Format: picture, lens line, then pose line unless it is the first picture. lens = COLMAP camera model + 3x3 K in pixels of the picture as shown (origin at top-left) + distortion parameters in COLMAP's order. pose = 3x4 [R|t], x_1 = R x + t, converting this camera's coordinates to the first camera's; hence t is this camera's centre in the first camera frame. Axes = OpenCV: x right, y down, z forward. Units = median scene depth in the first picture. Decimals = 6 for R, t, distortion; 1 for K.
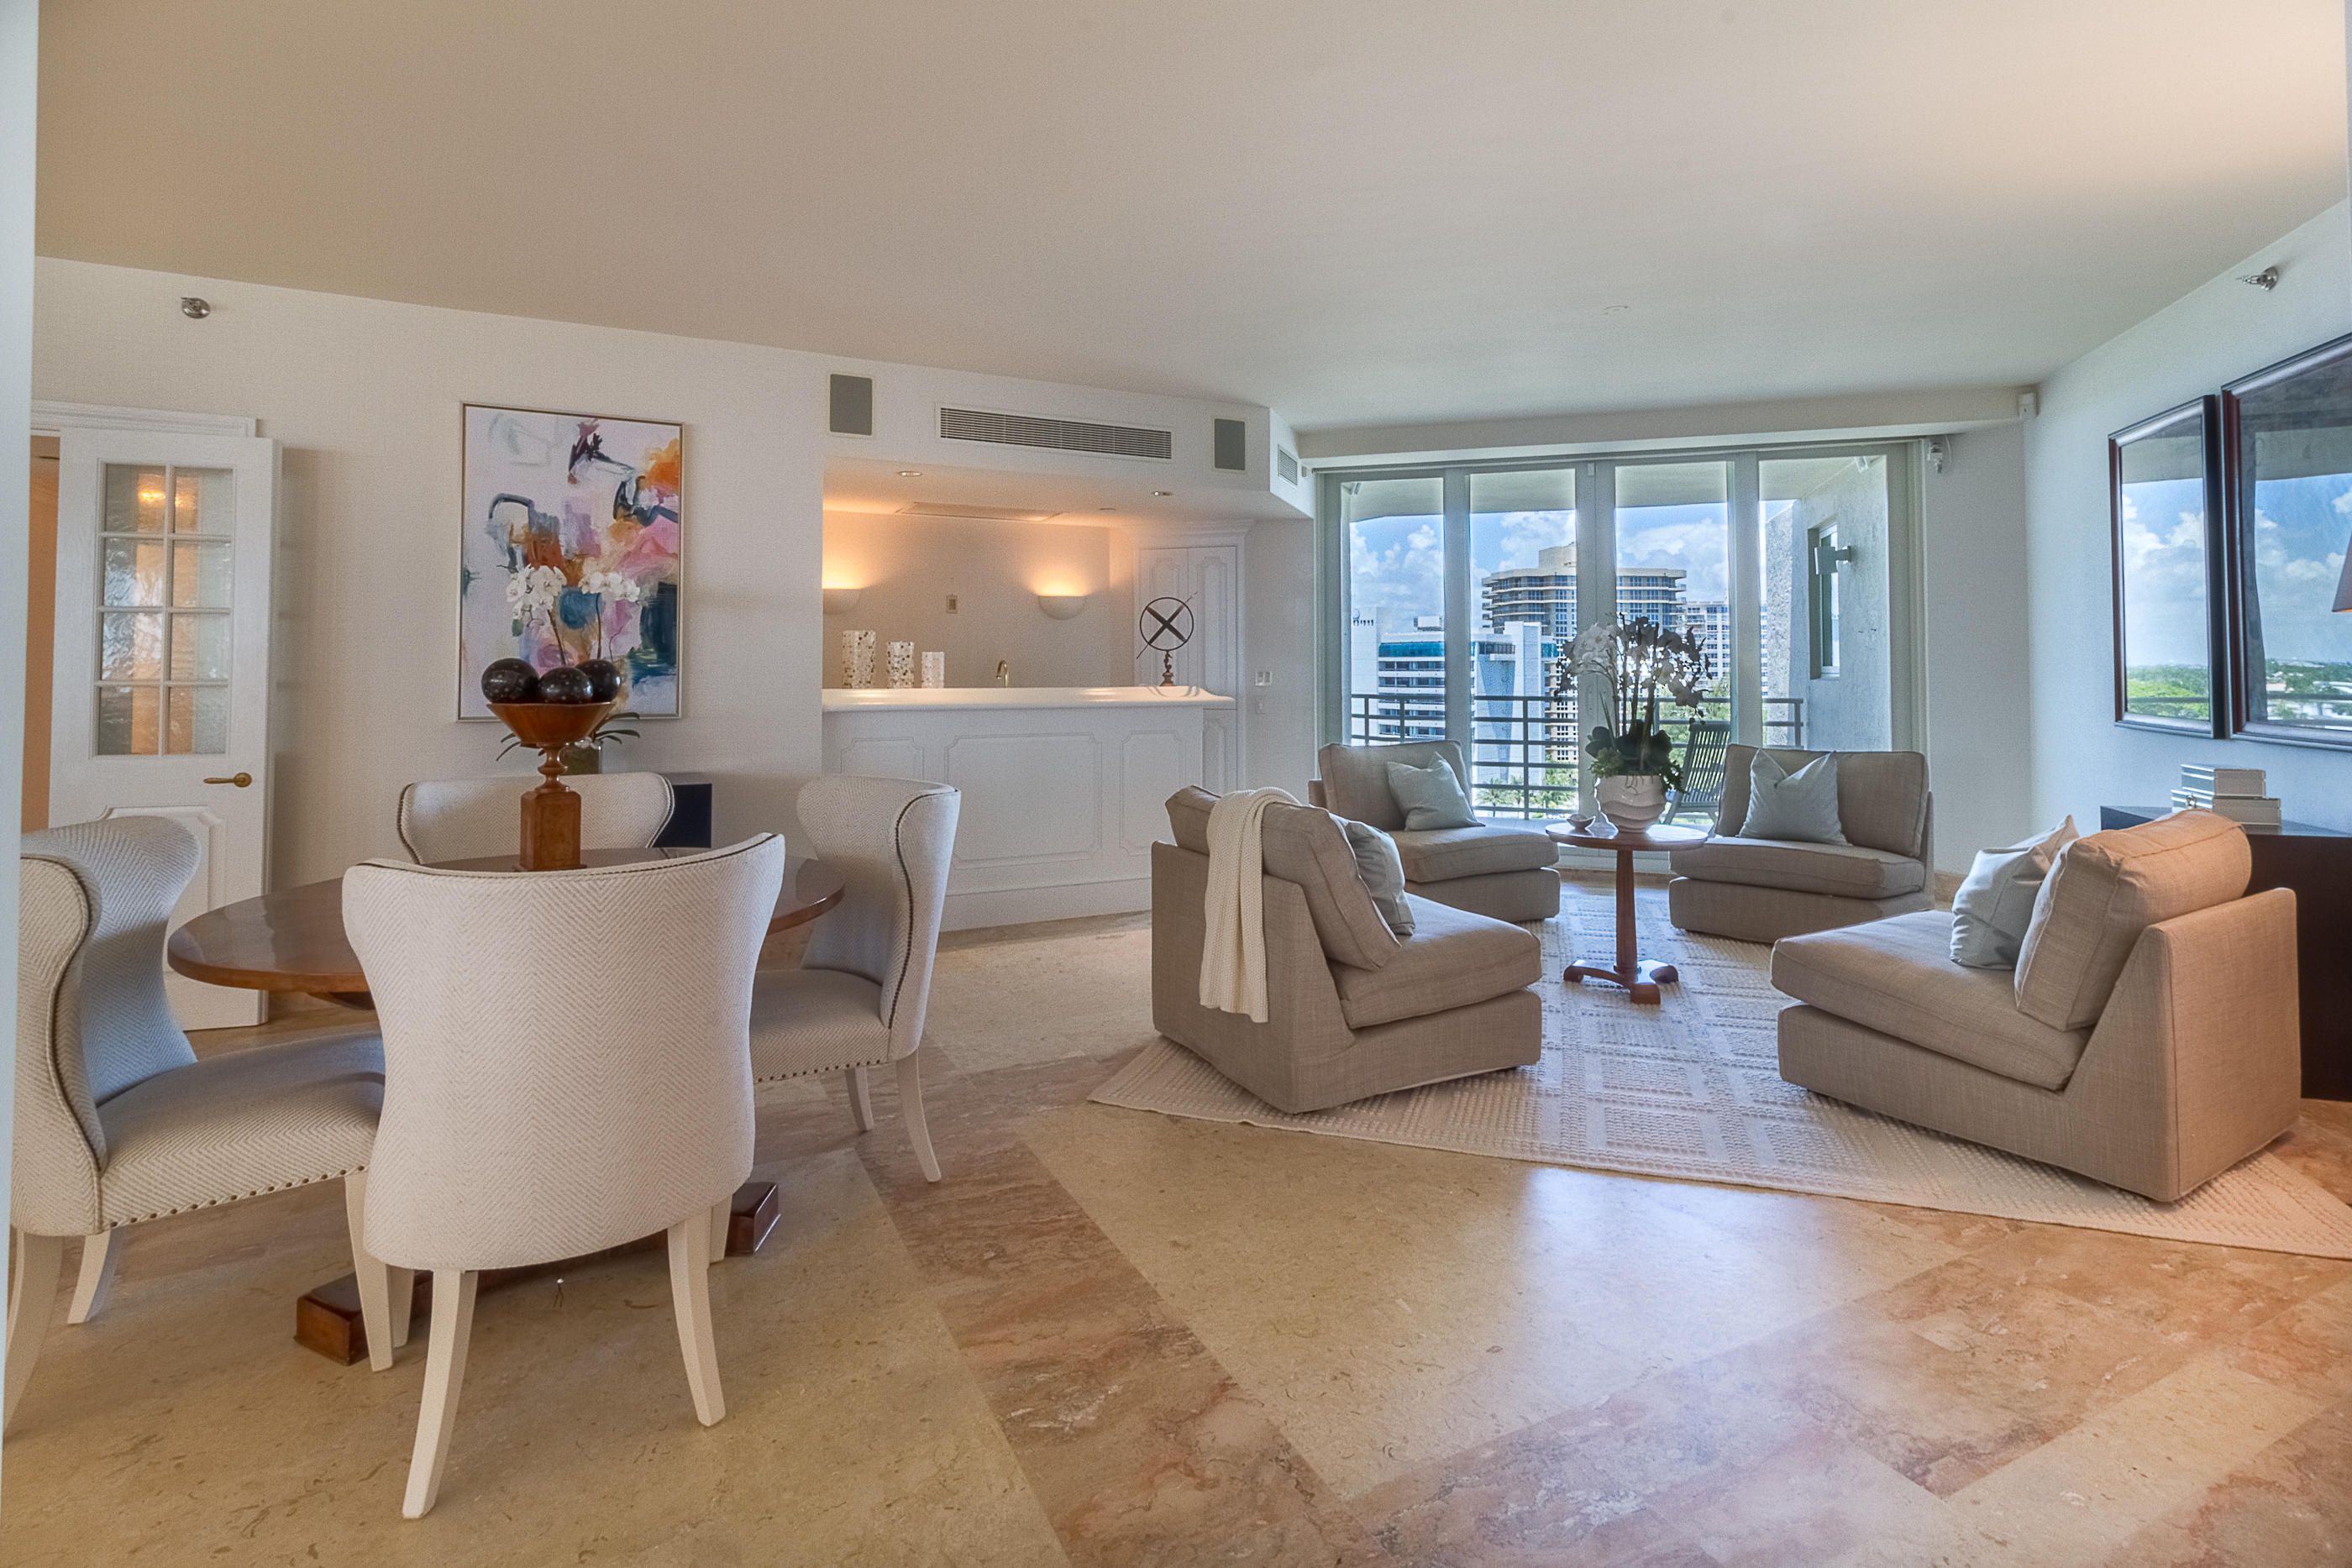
lens RADIAL K [[1283.7, 0, 1171.3], [0, 1283.7, 676.5], [0, 0, 1]] dist [0.000699, -0.001114]
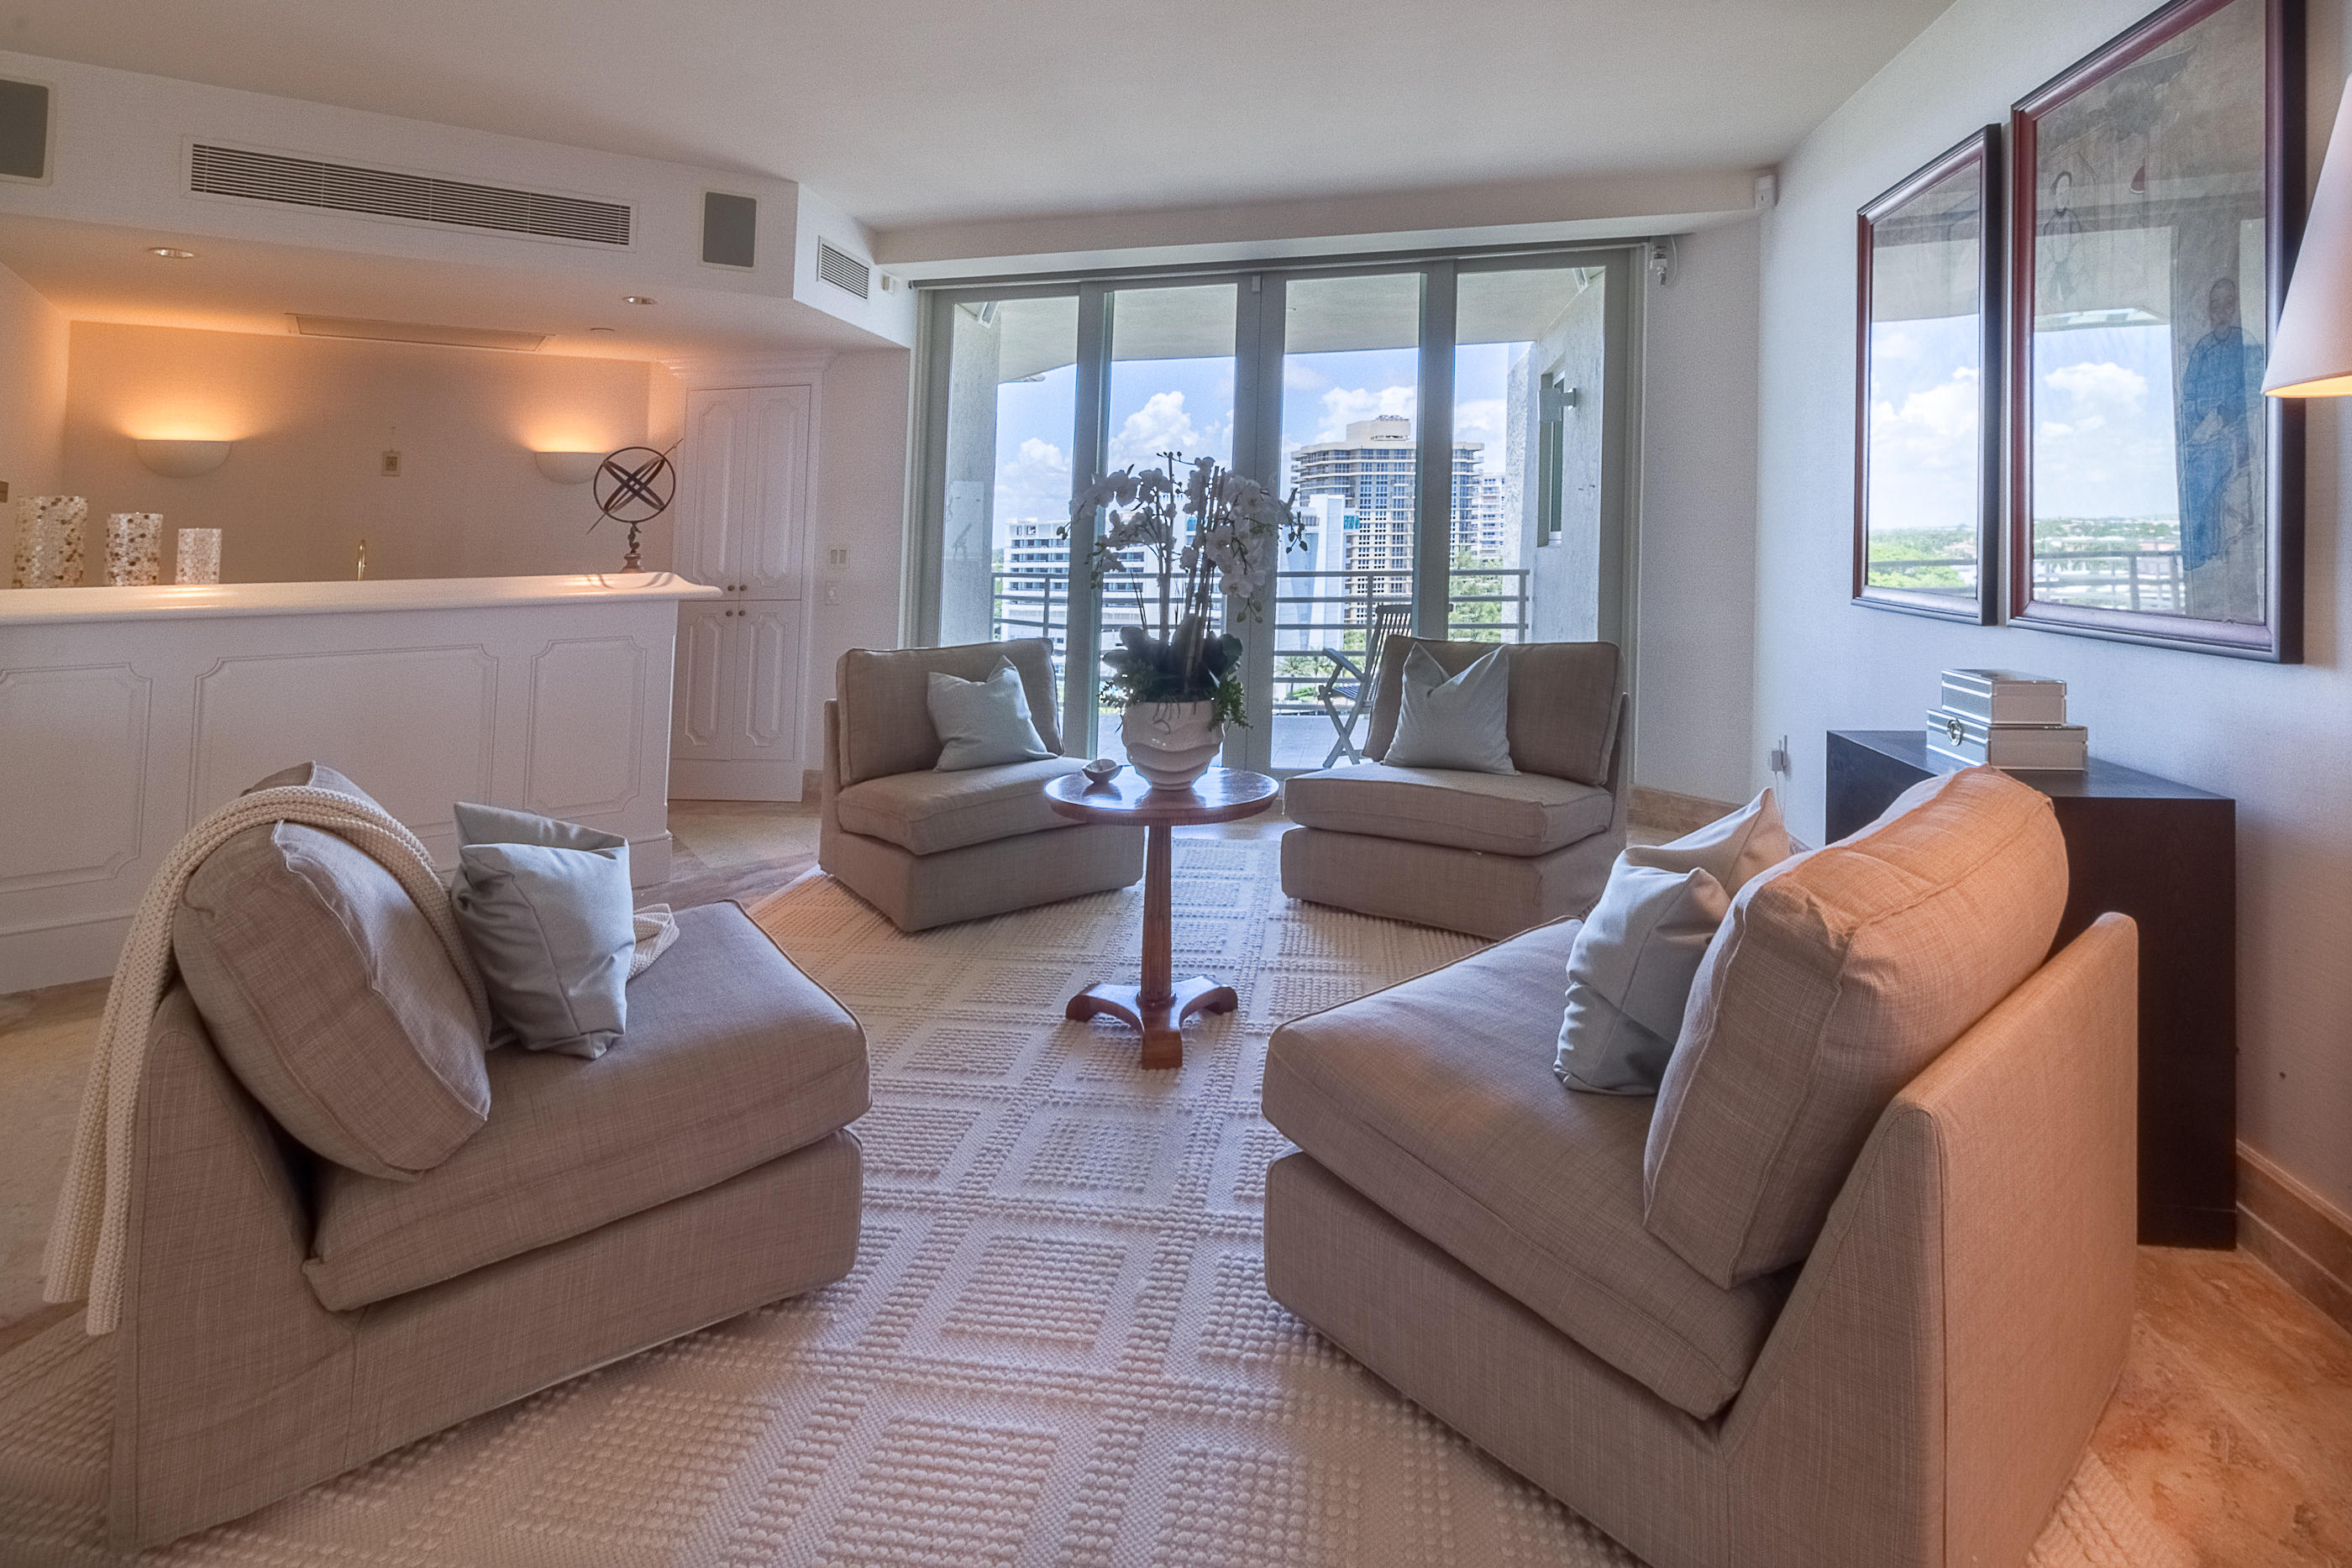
lens RADIAL K [[1283.7, 0, 1171.3], [0, 1283.7, 676.5], [0, 0, 1]] dist [0.000699, -0.001114]
pose [[0.989209, -0.031458, 0.143096, 0.217476], [0.017601, 0.995120, 0.097093, 0.001159], [-0.145452, -0.093526, 0.984935, 0.294425]]
